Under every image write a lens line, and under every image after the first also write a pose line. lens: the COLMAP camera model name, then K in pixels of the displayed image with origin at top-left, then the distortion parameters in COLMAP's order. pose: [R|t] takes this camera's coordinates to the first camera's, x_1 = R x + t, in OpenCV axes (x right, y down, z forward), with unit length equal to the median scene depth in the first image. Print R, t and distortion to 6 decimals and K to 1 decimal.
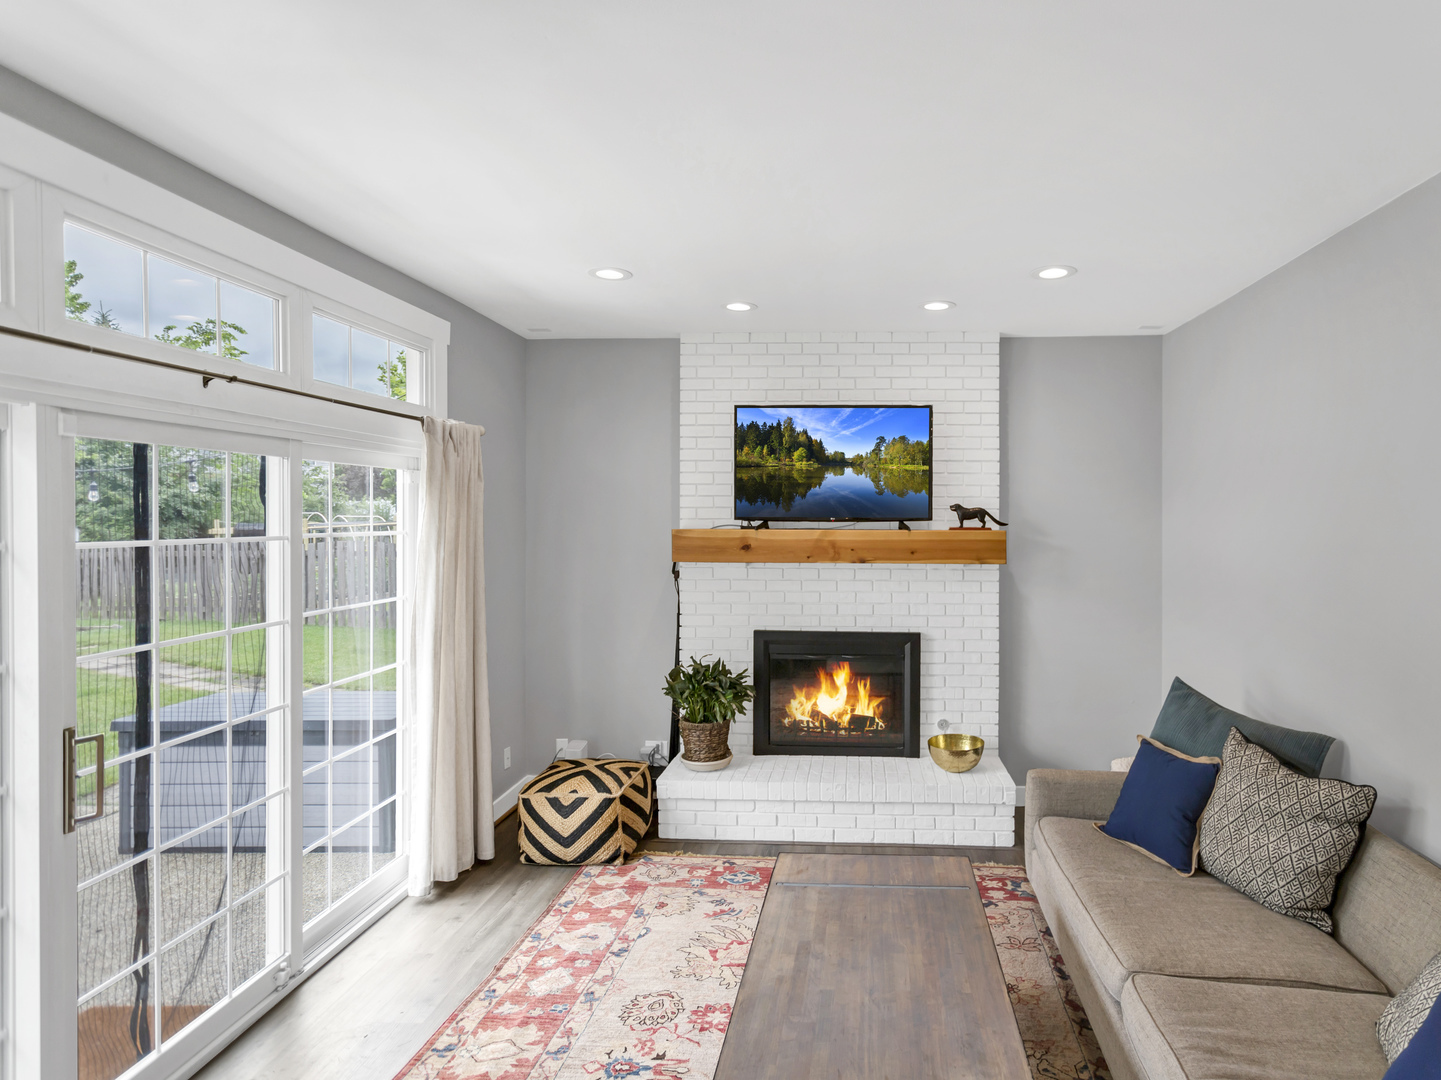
lens RADIAL K [[700.8, 0, 720.5], [0, 700.8, 540.0], [0, 0, 1]] dist [-0.003094, -0.000717]
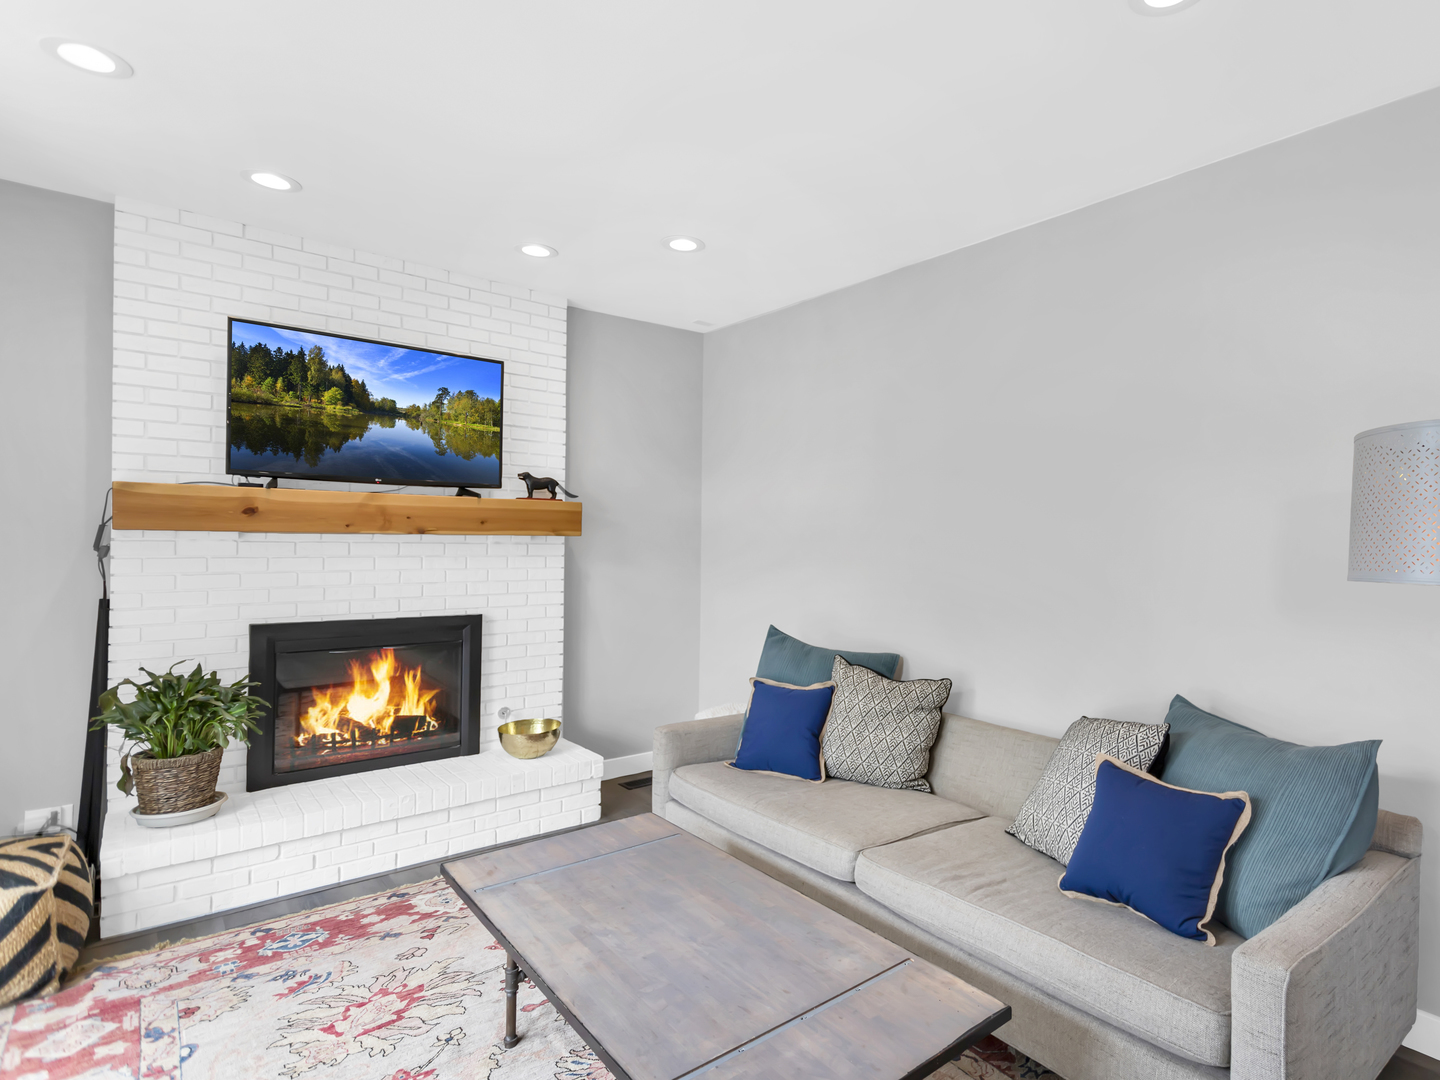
lens RADIAL K [[768.5, 0, 720.0], [0, 768.5, 540.0], [0, 0, 1]] dist [0.001149, -0.000527]
pose [[0.742508, 0.020834, 0.669513, -0.147951], [-0.022408, 0.999729, -0.006259, 0.037947], [-0.669462, -0.010355, 0.742774, 0.069826]]
